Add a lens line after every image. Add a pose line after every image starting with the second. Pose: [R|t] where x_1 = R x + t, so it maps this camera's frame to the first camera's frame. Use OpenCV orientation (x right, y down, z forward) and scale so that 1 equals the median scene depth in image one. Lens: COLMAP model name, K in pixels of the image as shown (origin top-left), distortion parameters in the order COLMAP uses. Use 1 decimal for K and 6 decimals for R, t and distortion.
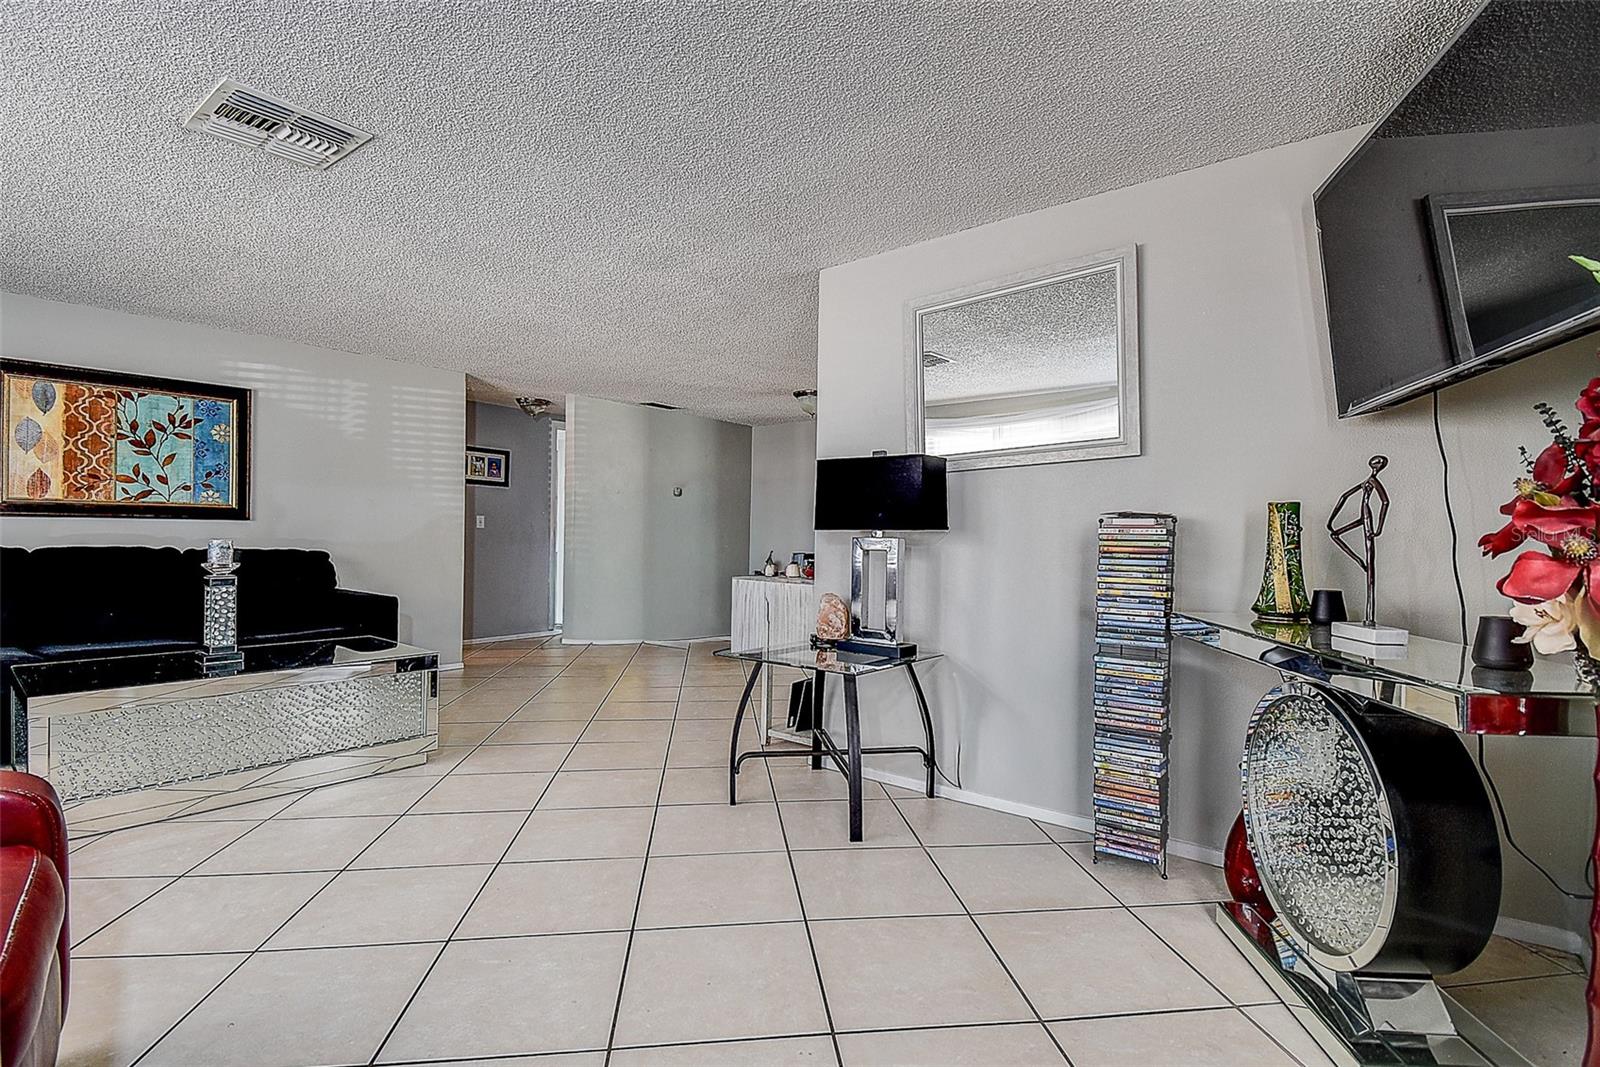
lens RADIAL K [[762.0, 0, 800.0], [0, 762.0, 533.5], [0, 0, 1]] dist [0.021057, -0.000832]
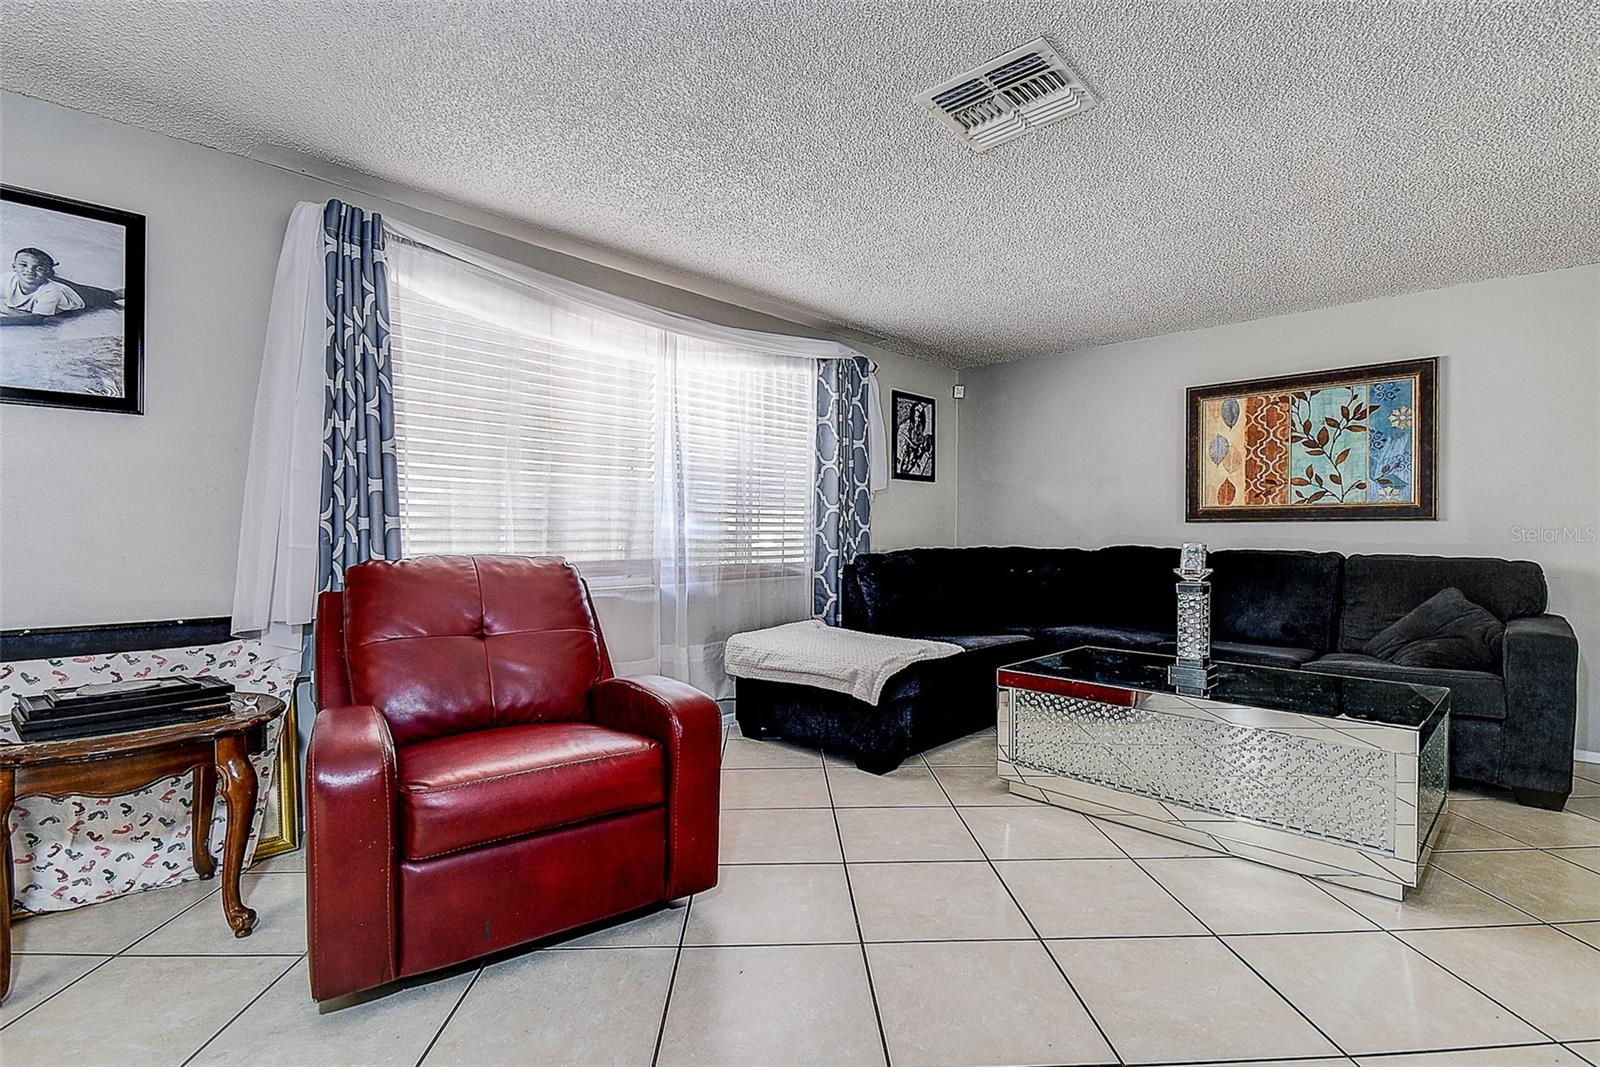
lens RADIAL K [[762.0, 0, 800.0], [0, 762.0, 533.5], [0, 0, 1]] dist [0.021057, -0.000832]
pose [[-0.040175, -0.010465, -0.999138, 0.125558], [0.001427, 0.999944, -0.010531, 0.004415], [0.999192, -0.001849, -0.040157, 0.408180]]
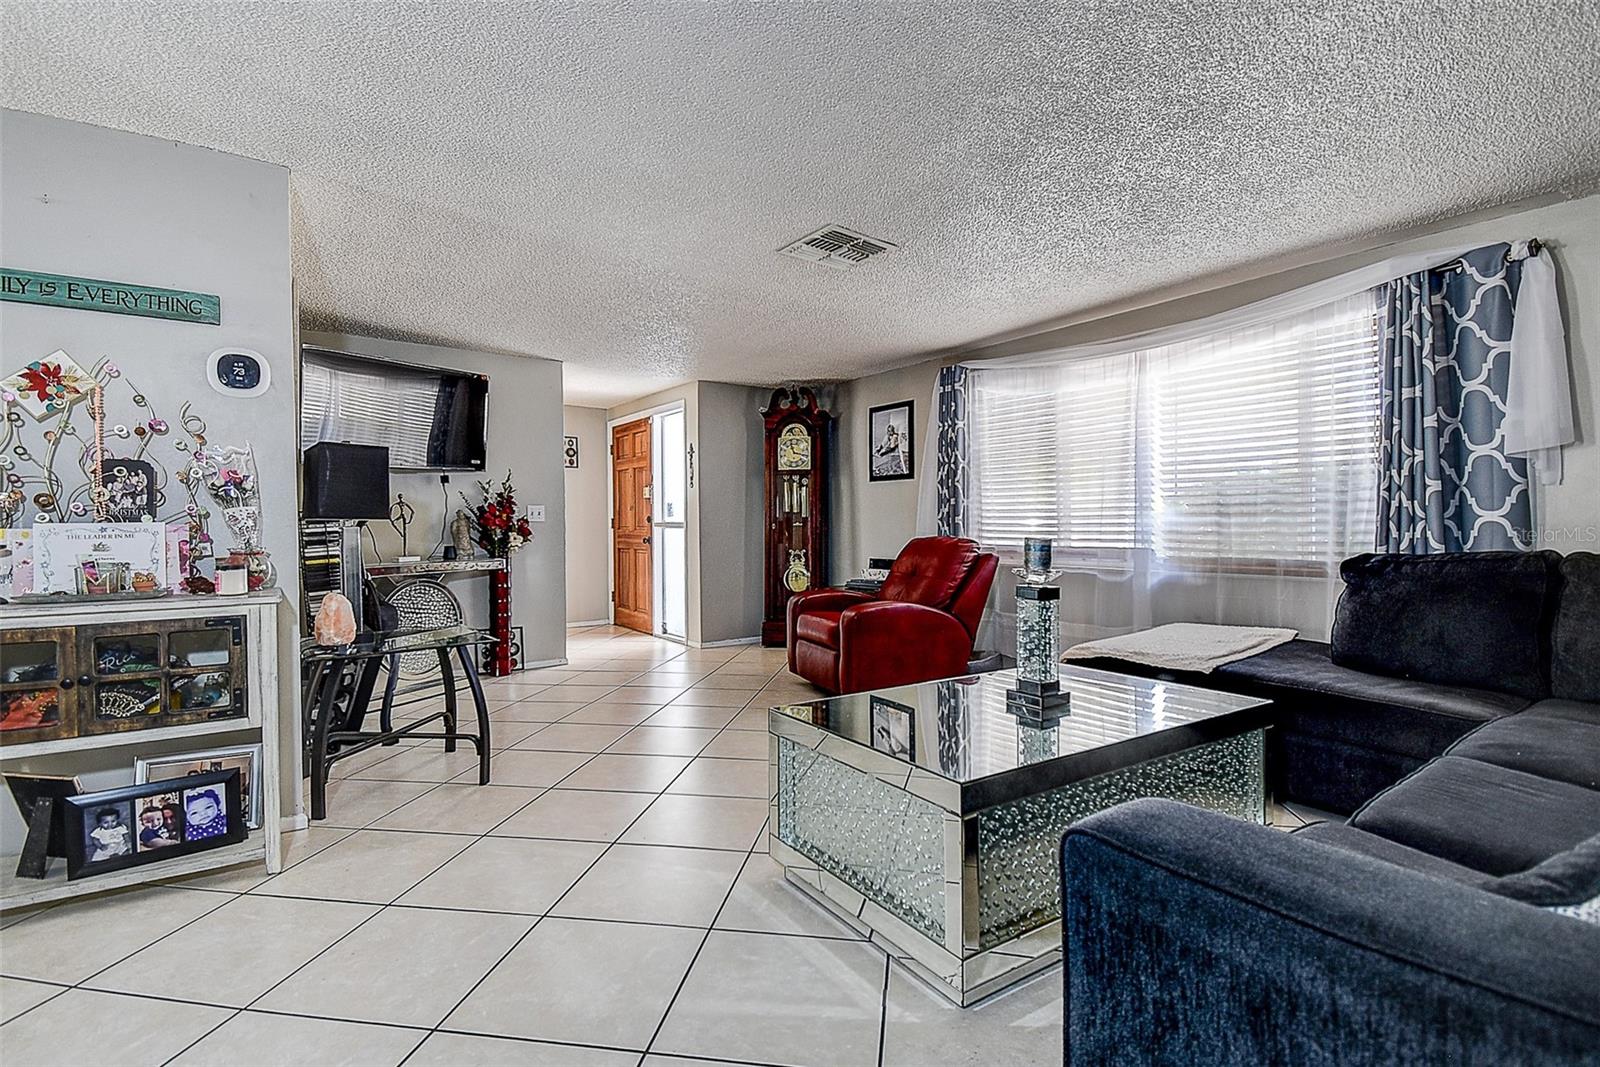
lens RADIAL K [[762.0, 0, 800.0], [0, 762.0, 533.5], [0, 0, 1]] dist [0.021057, -0.000832]
pose [[-0.967781, -0.018486, 0.251115, -0.545298], [-0.017969, 0.999829, 0.004352, 0.009377], [-0.251152, -0.000300, -0.967948, 1.289665]]
